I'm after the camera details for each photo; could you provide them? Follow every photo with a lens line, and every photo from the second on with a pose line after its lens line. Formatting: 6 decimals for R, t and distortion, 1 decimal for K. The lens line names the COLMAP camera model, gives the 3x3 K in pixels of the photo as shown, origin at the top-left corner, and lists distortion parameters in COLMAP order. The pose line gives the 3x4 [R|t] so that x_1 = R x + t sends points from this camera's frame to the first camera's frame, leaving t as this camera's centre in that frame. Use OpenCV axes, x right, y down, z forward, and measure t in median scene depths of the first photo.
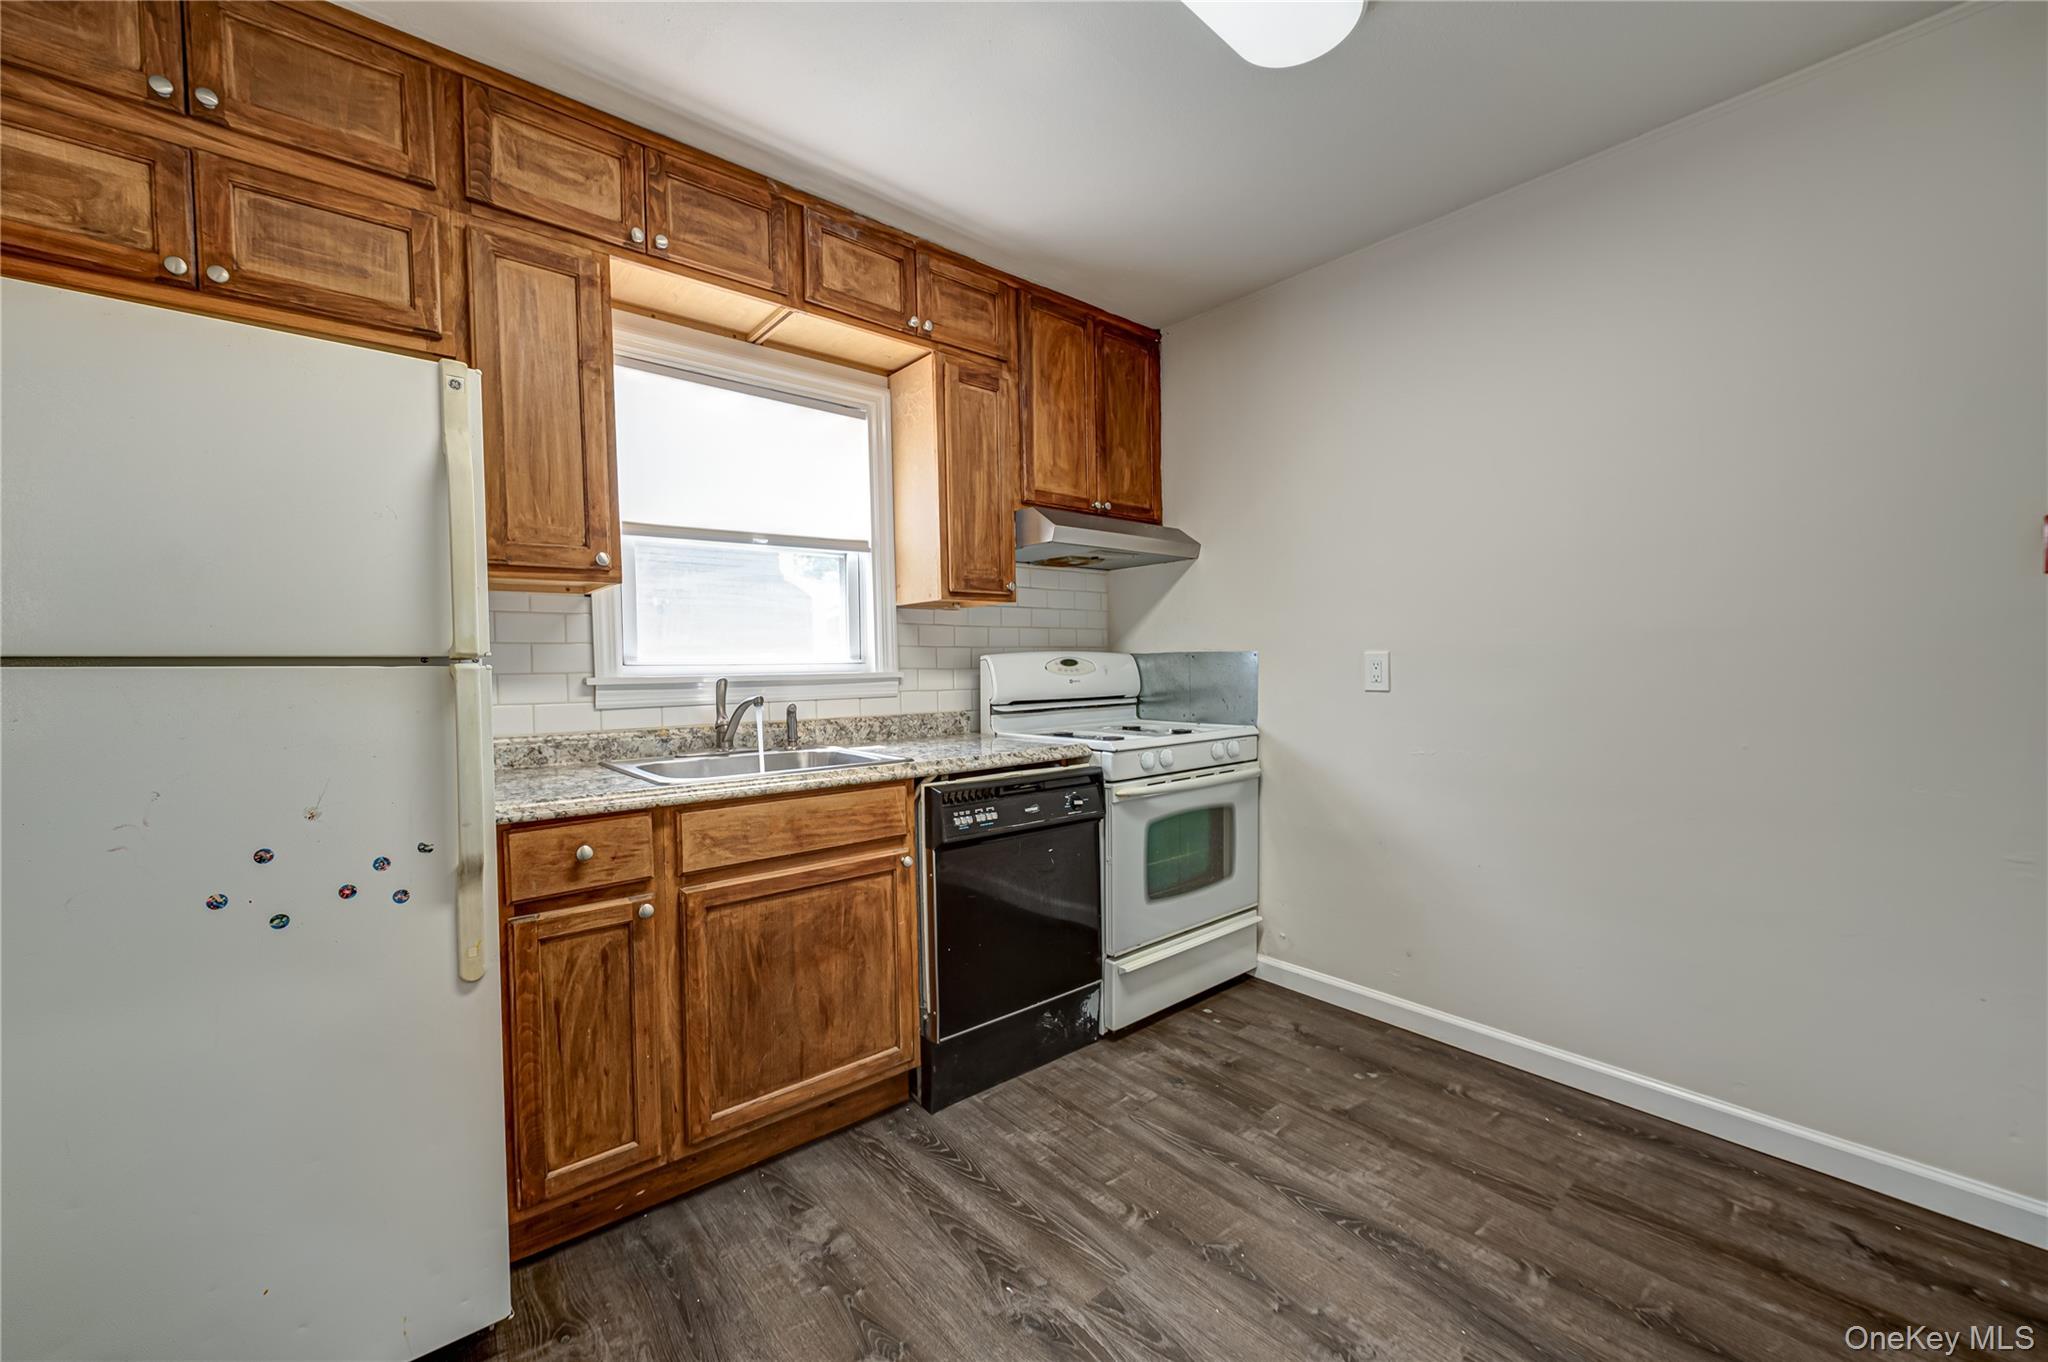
lens RADIAL K [[801.9, 0, 1018.3], [0, 801.9, 684.4], [0, 0, 1]] dist [0.002020, -0.001108]
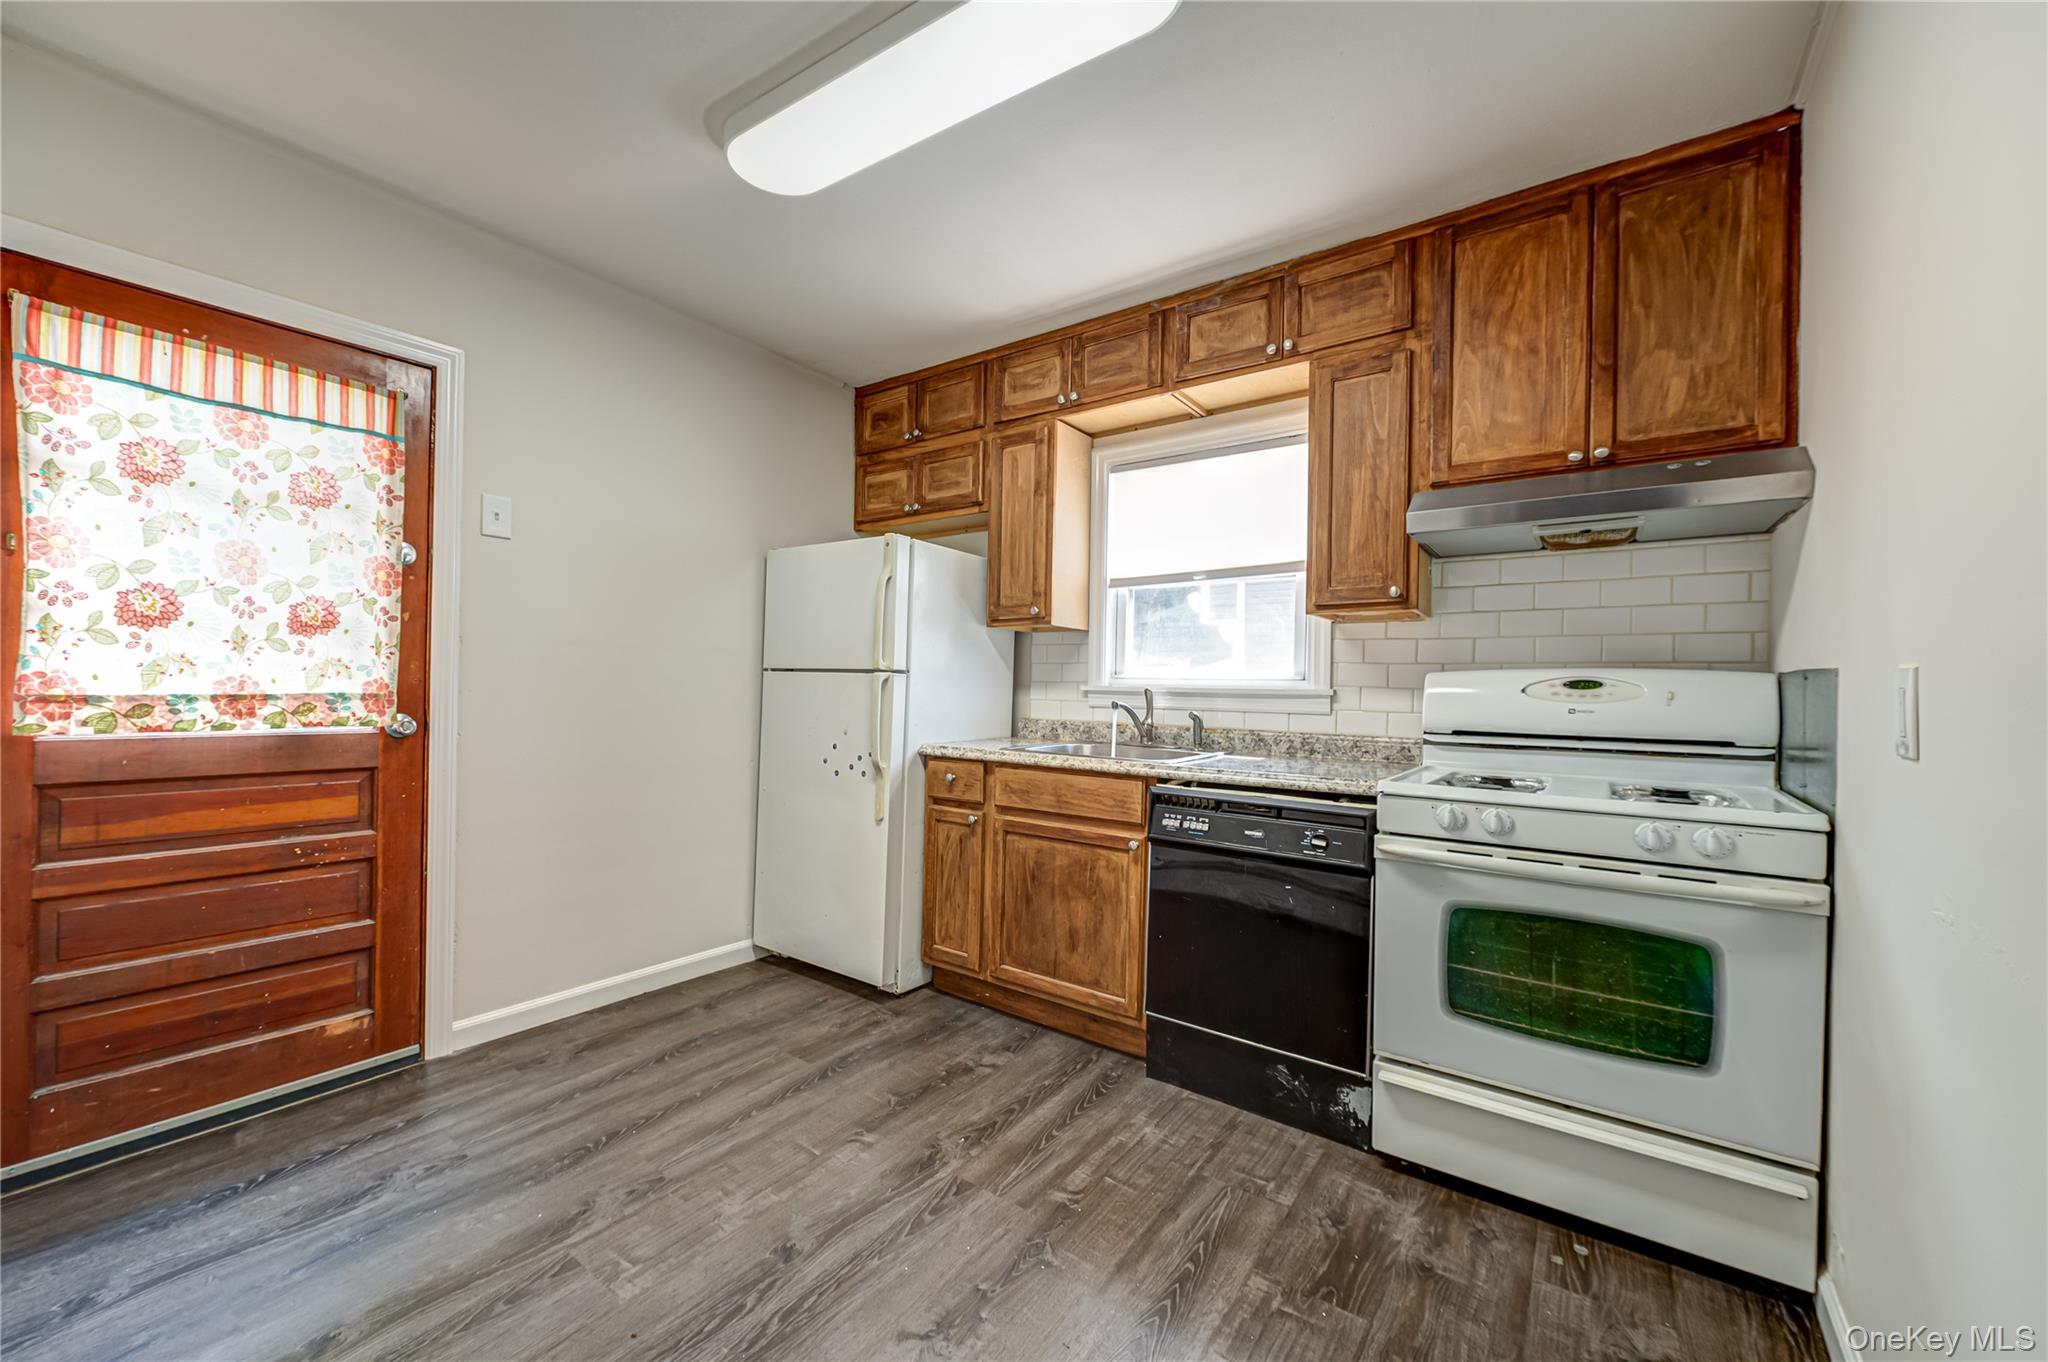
lens RADIAL K [[801.9, 0, 1014.4], [0, 801.9, 680.8], [0, 0, 1]] dist [0.002020, -0.001108]
pose [[0.227758, 0.013260, -0.973627, 0.955182], [-0.043787, 0.999035, 0.003363, -0.016957], [0.972733, 0.041867, 0.228119, 0.545066]]
